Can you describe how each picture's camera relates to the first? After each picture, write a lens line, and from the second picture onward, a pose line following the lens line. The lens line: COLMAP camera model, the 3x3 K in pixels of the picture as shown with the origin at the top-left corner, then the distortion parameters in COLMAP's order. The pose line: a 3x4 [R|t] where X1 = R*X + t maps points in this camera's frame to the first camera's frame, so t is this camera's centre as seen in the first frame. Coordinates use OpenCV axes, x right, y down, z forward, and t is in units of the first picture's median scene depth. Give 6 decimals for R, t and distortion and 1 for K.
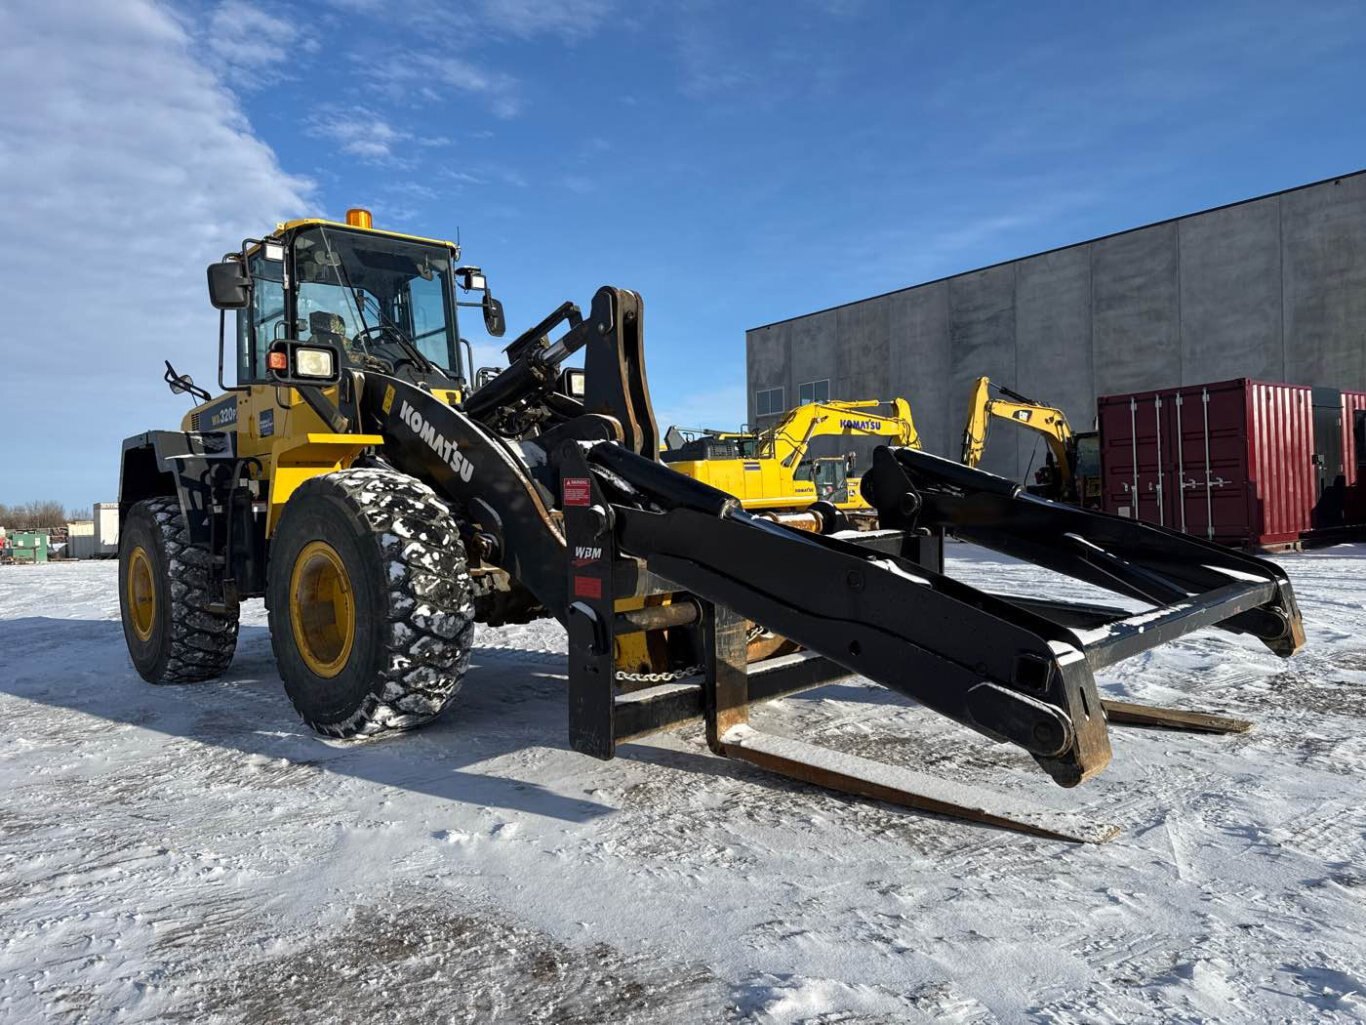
lens RADIAL K [[947.6, 0, 673.0], [0, 947.6, 512.3], [0, 0, 1]] dist [0.086886, -0.105595]
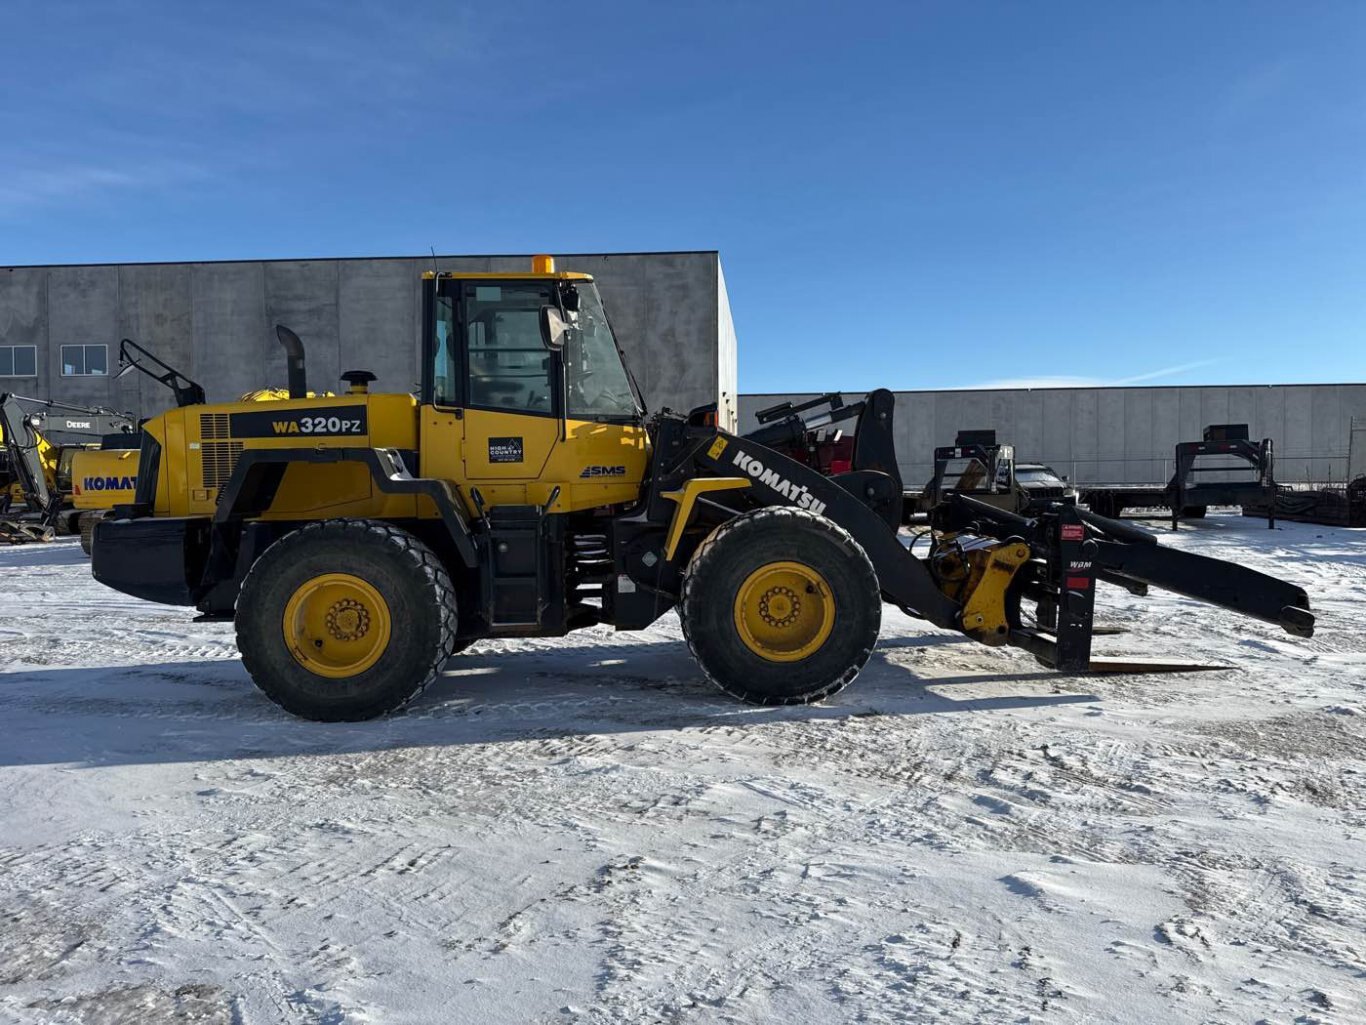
lens RADIAL K [[947.6, 0, 673.0], [0, 947.6, 512.3], [0, 0, 1]] dist [0.086886, -0.105595]
pose [[0.671245, -0.001004, 0.741235, -1.302033], [-0.013409, 0.999819, 0.013498, -0.049192], [-0.741115, -0.018999, 0.671110, 0.195820]]
